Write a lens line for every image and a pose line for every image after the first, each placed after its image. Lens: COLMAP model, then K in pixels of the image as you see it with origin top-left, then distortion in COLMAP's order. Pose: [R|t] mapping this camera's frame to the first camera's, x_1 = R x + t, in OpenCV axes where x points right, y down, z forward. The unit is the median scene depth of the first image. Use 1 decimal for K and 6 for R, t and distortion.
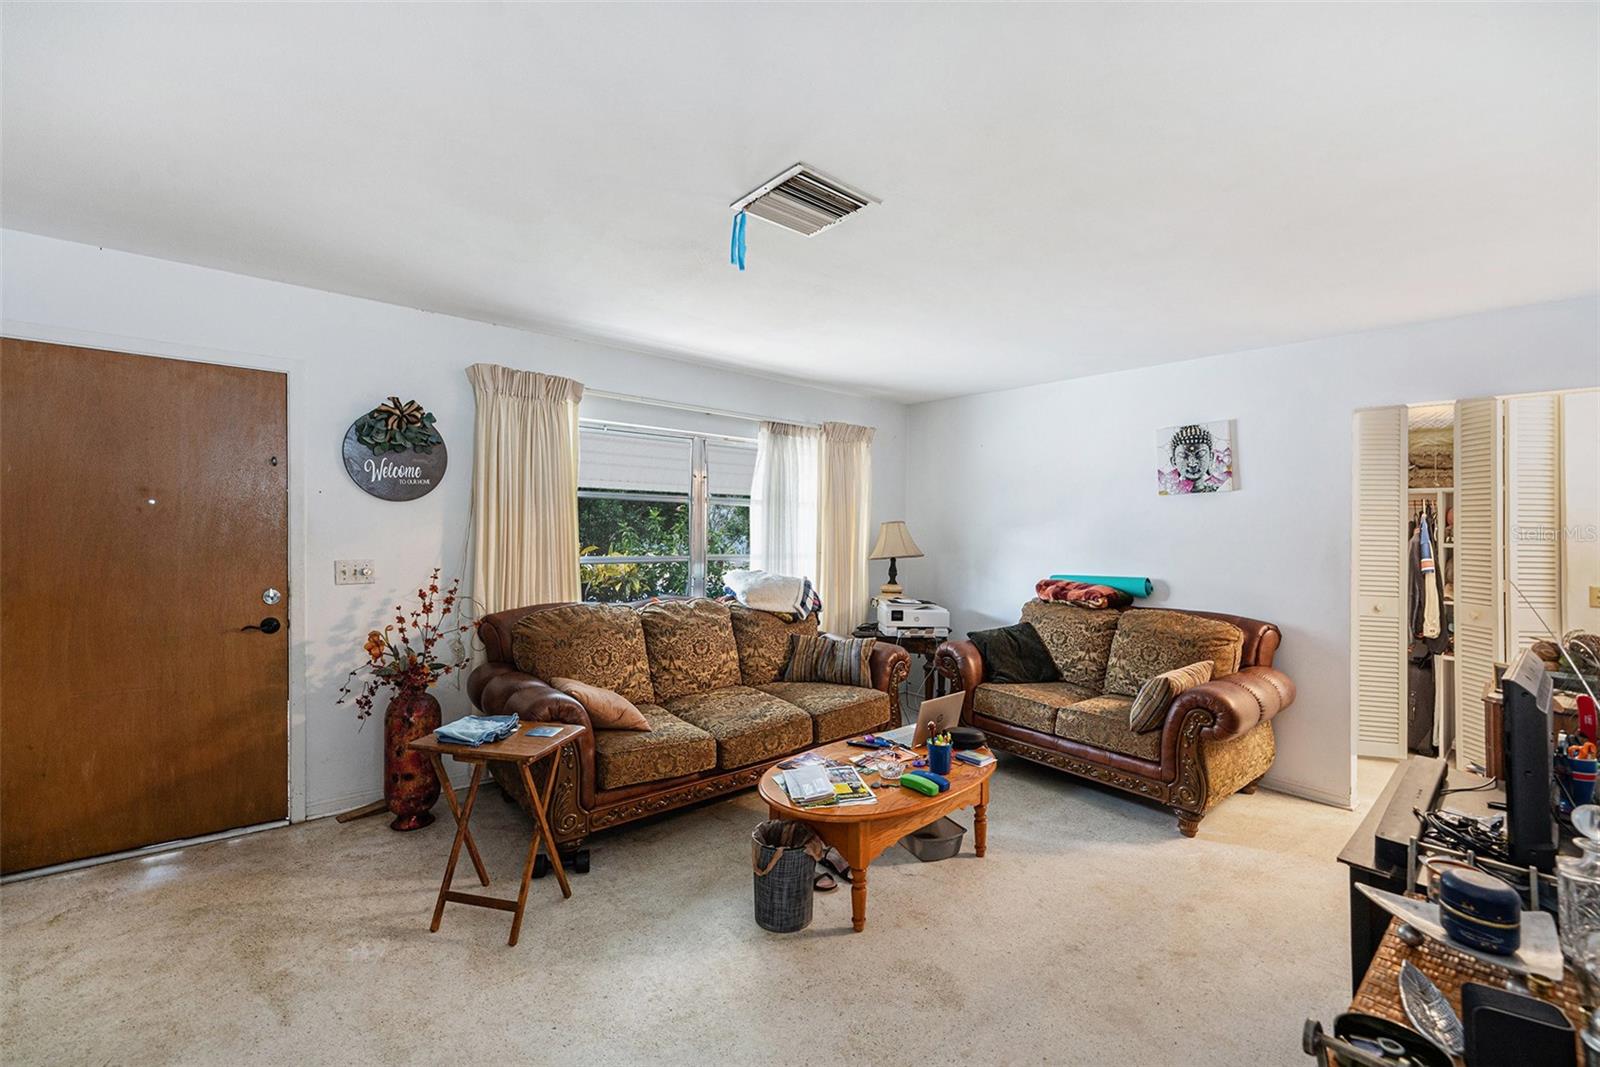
lens RADIAL K [[655.6, 0, 795.7], [0, 655.6, 554.6], [0, 0, 1]] dist [0.000502, -0.005880]
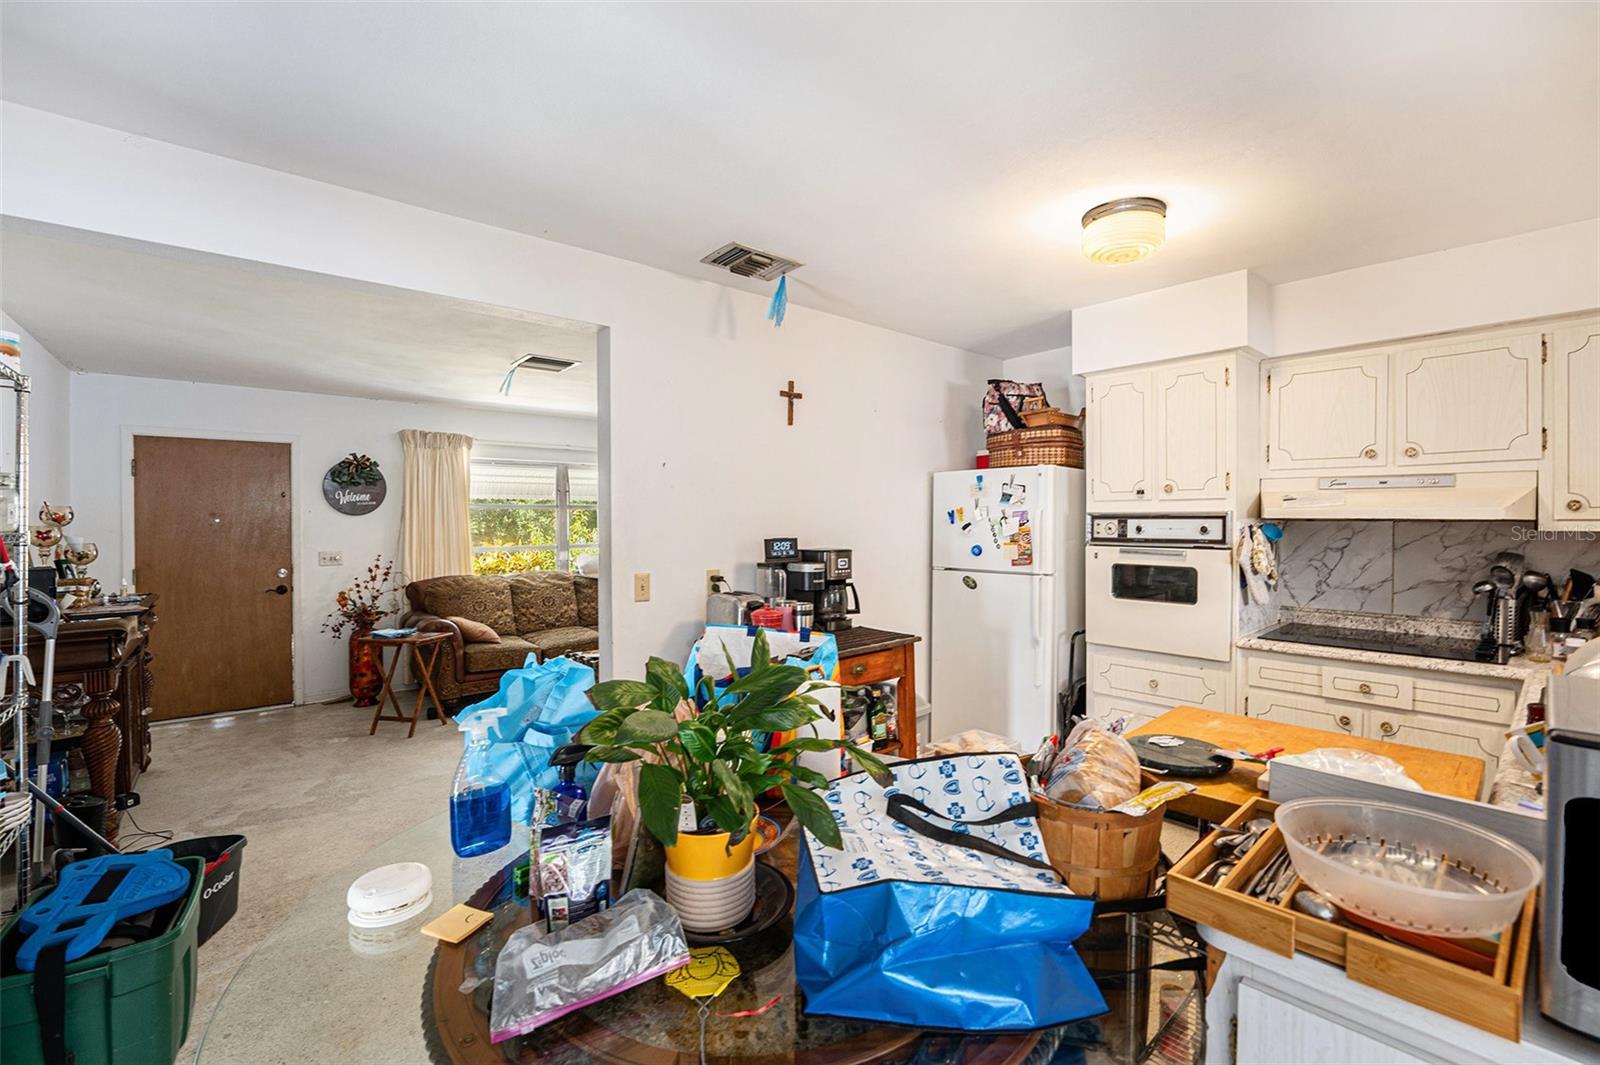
lens RADIAL K [[676.9, 0, 800.0], [0, 676.9, 532.5], [0, 0, 1]] dist [-0.019013, 0.000209]
pose [[0.999533, -0.027396, 0.013533, 0.528570], [0.027740, 0.999279, -0.025913, 0.040234], [-0.012813, 0.026276, 0.999573, -0.765569]]
